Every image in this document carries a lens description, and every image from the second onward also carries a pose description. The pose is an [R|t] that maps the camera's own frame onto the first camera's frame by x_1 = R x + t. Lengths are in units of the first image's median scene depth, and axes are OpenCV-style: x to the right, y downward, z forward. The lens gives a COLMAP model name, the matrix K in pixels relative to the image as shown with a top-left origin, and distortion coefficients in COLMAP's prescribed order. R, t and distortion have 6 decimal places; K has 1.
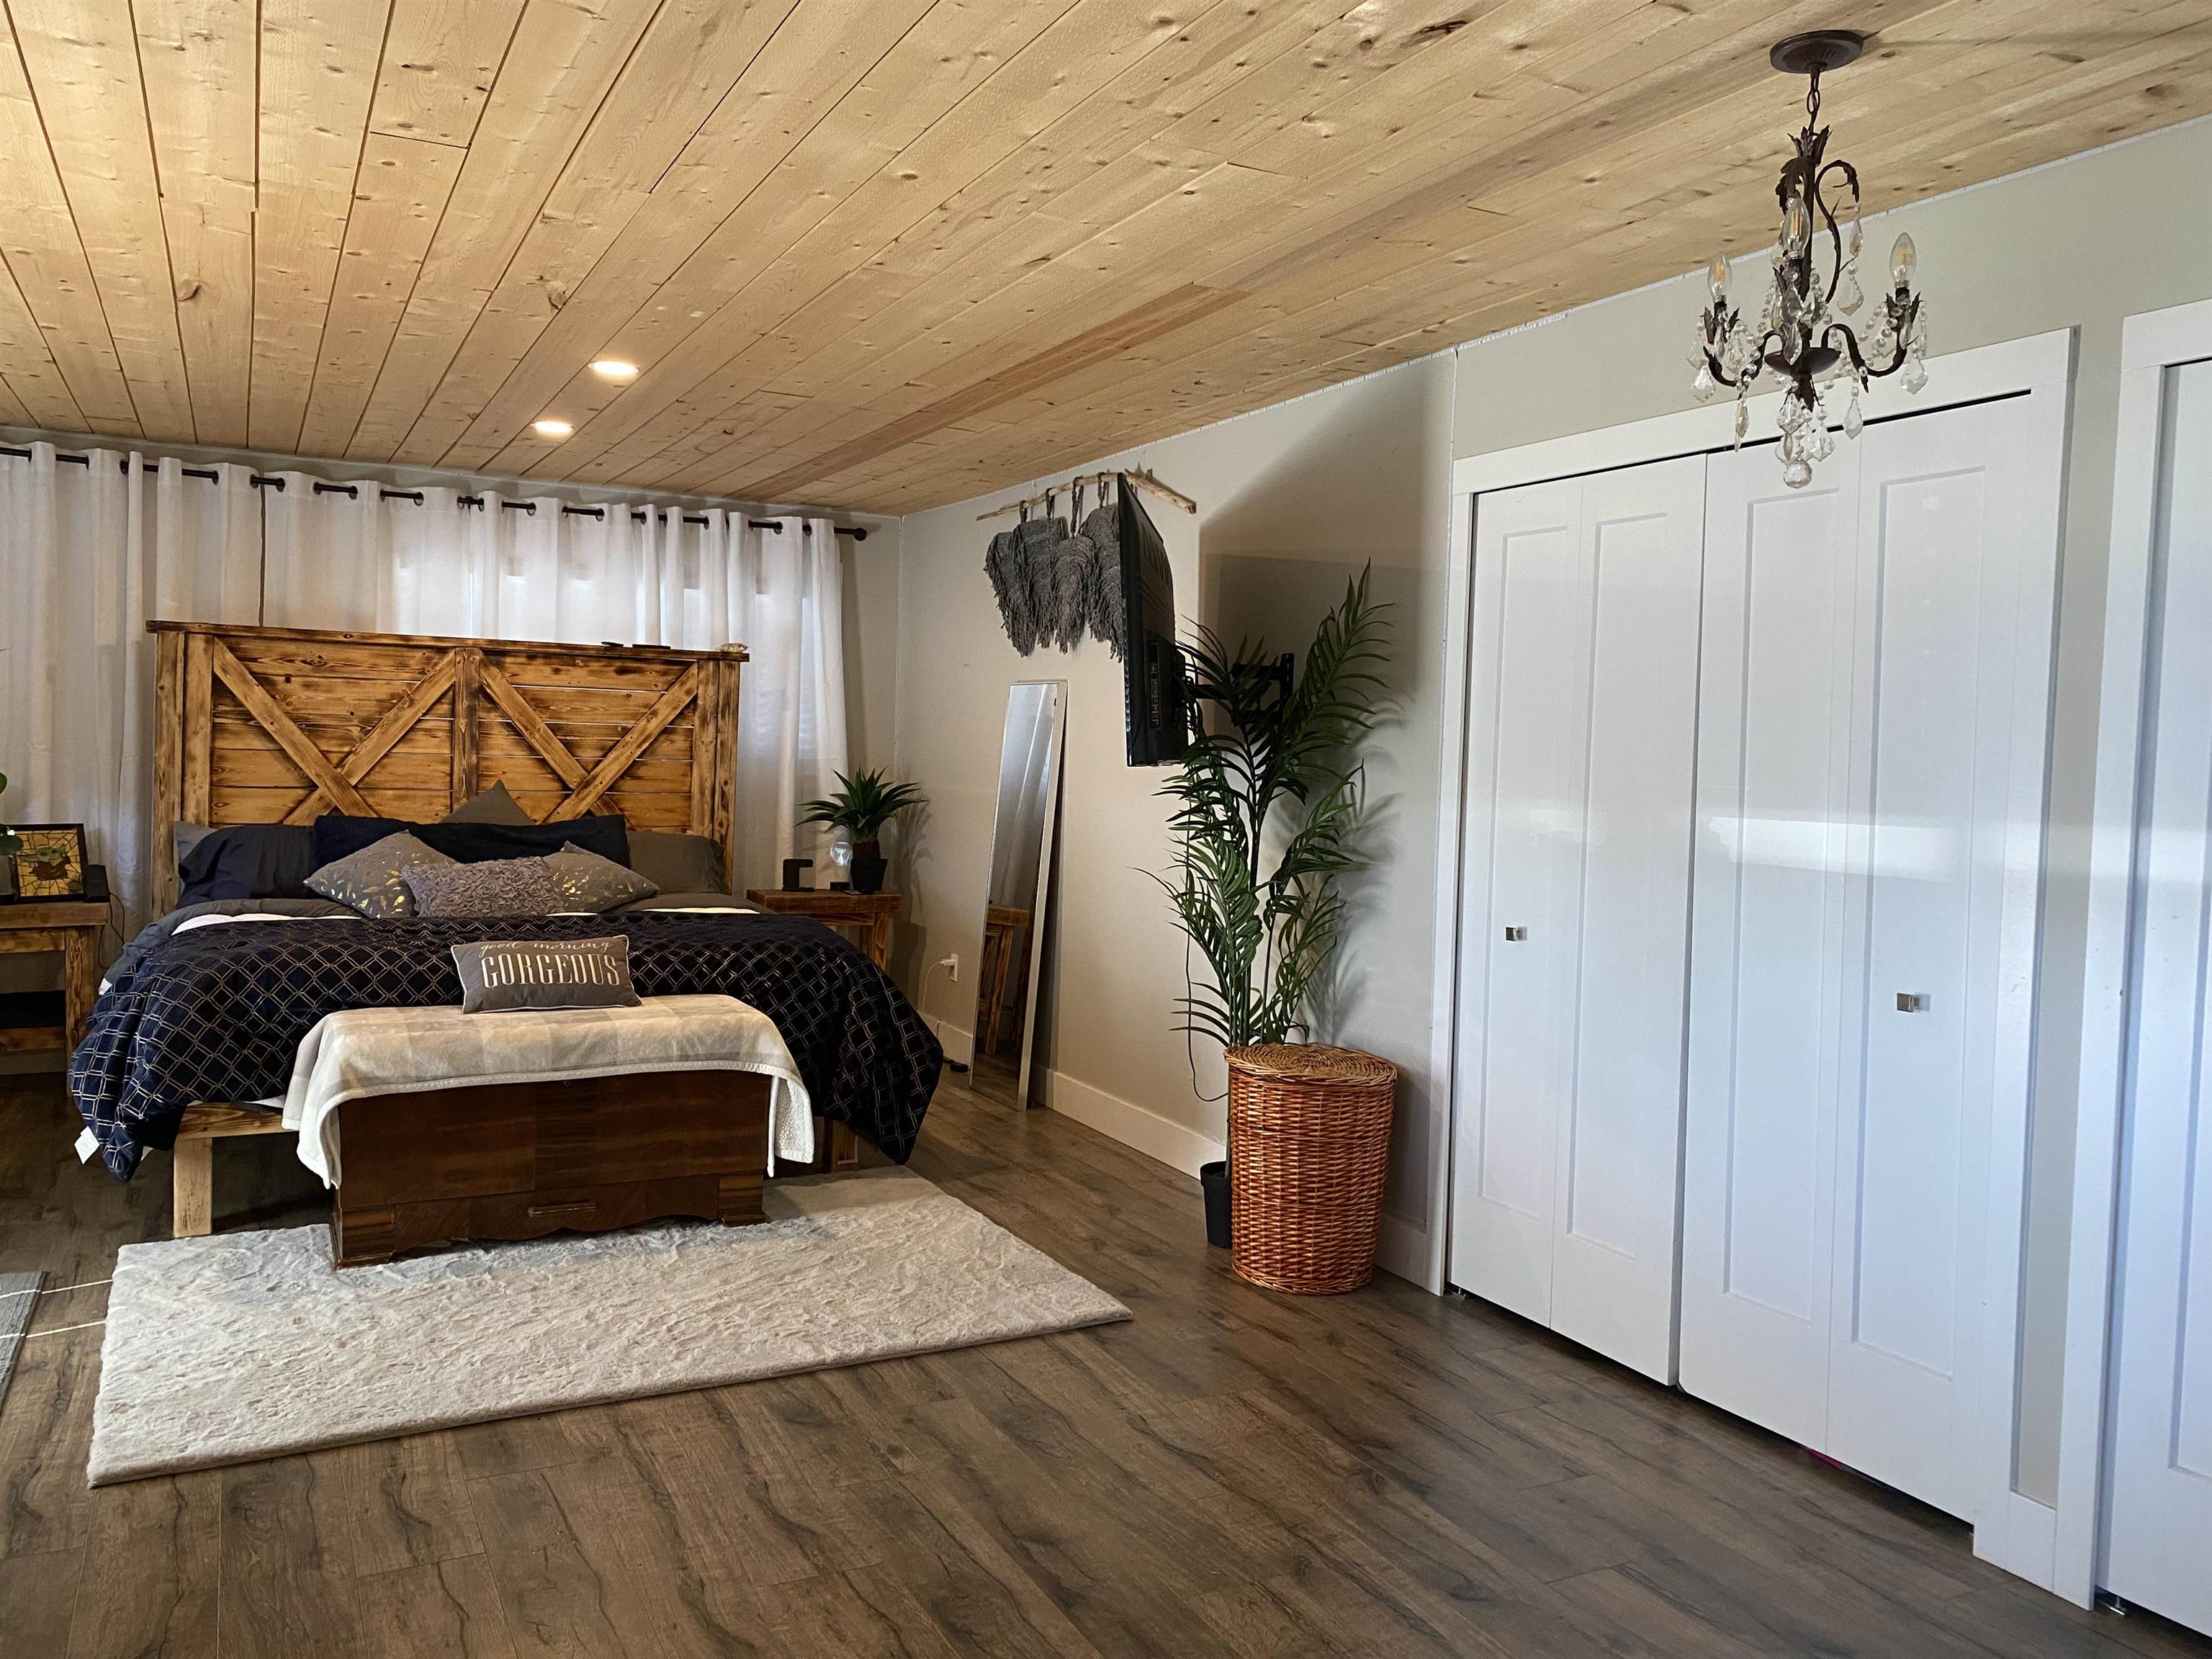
lens RADIAL K [[1689.2, 0, 1097.7], [0, 1689.2, 824.4], [0, 0, 1]] dist [0.030785, -0.021714]
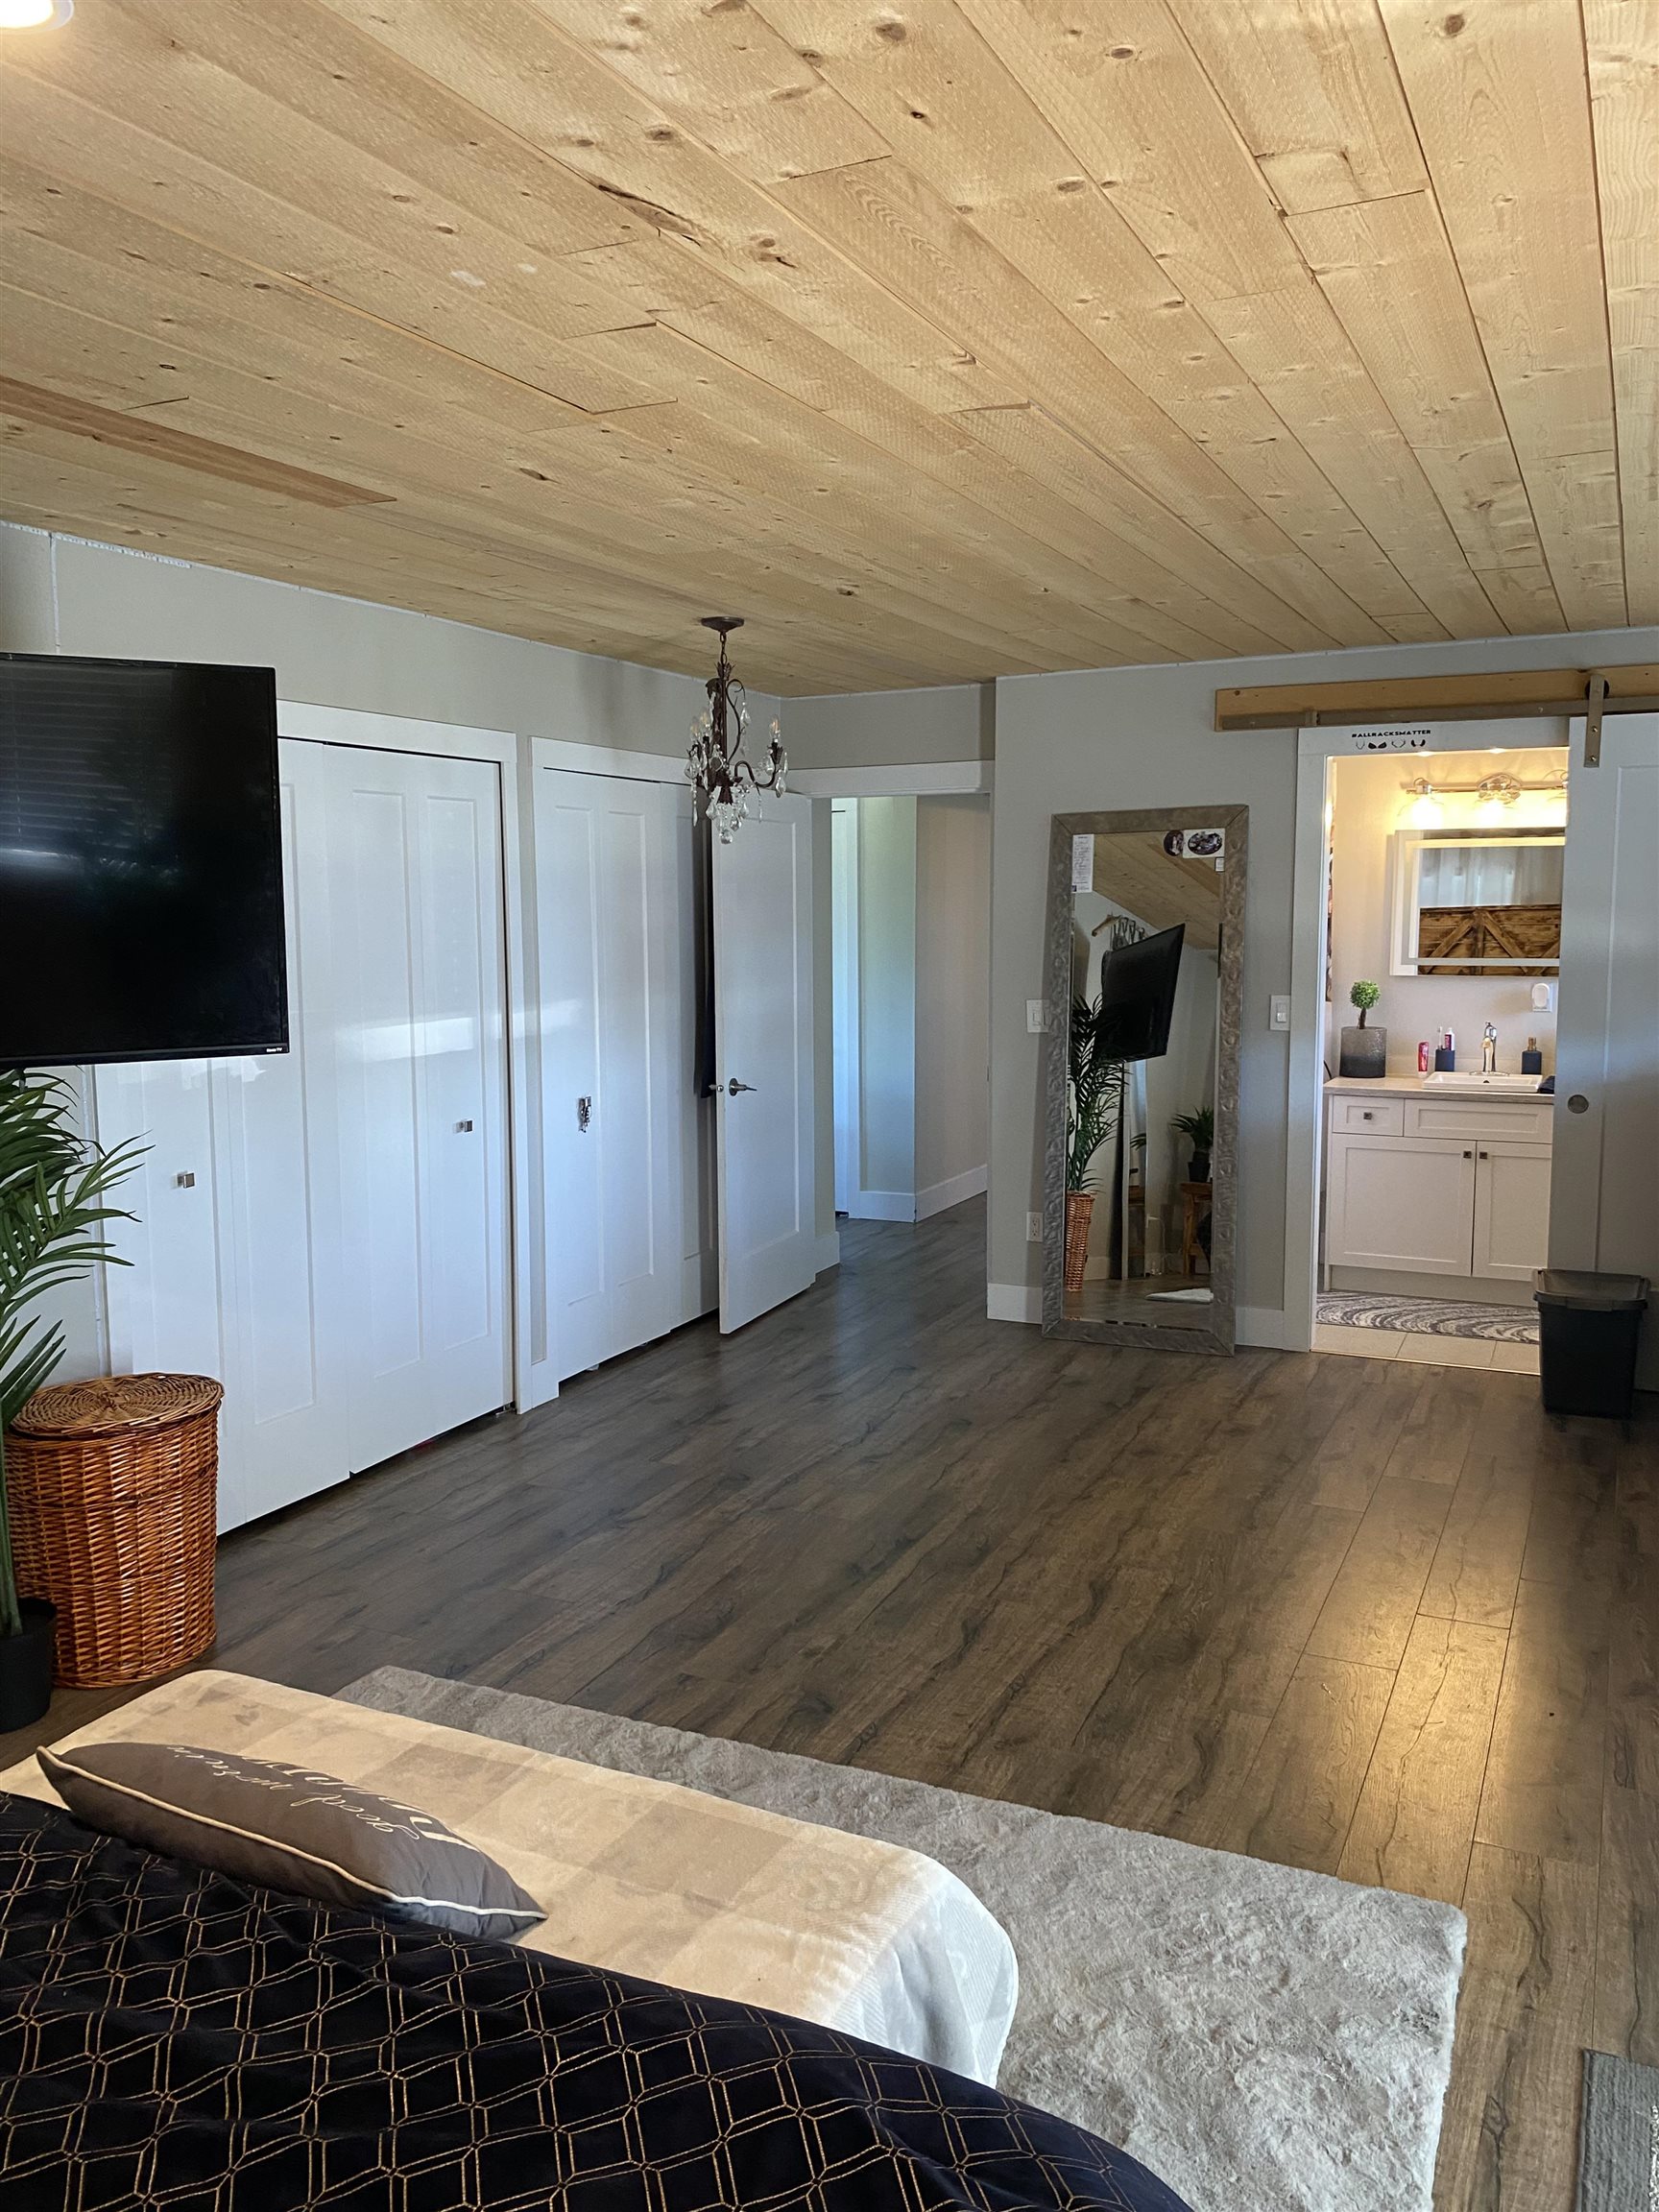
lens RADIAL K [[1689.2, 0, 820.7], [0, 1689.2, 1102.5], [0, 0, 1]] dist [0.030785, -0.021714]
pose [[-0.605651, -0.119312, 0.786735, -1.027287], [0.027950, 0.984895, 0.170881, -0.190921], [-0.795240, 0.125484, -0.593168, 1.730124]]
